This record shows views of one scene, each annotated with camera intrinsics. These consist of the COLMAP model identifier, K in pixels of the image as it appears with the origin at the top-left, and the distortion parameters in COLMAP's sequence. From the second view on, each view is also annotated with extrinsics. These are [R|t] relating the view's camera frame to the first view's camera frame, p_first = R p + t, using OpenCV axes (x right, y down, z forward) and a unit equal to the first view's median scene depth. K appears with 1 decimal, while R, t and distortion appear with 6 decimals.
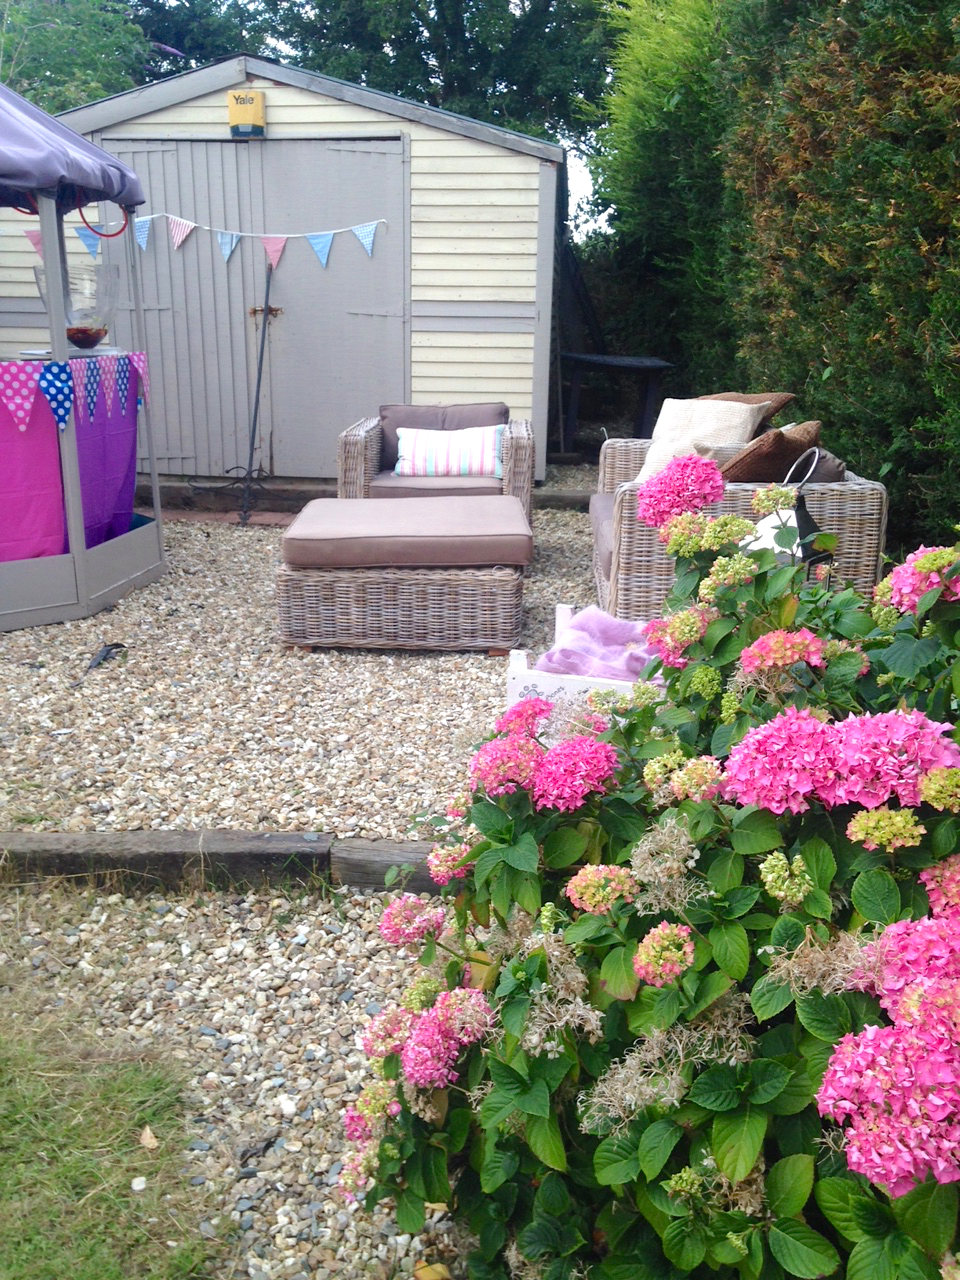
lens RADIAL K [[1215.1, 0, 480.0], [0, 1215.1, 640.0], [0, 0, 1]] dist [0.148489, -0.142345]
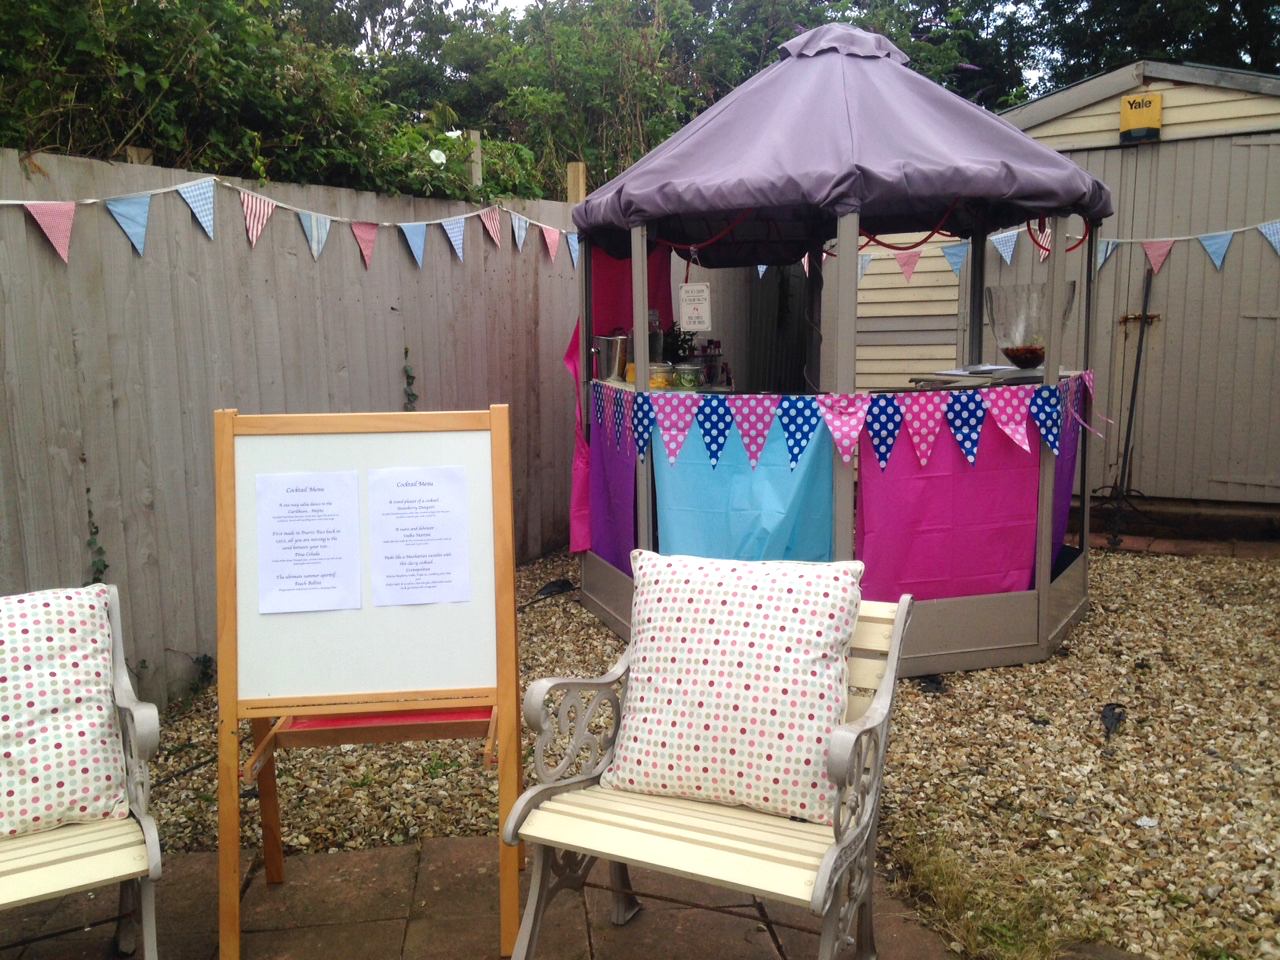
lens RADIAL K [[1215.1, 0, 640.0], [0, 1215.1, 480.0], [0, 0, 1]] dist [0.148489, -0.142345]
pose [[0.927116, 0.032698, -0.373346, -0.243422], [-0.079140, 0.990804, -0.109750, -0.025082], [0.366324, 0.131297, 0.921177, 0.039948]]
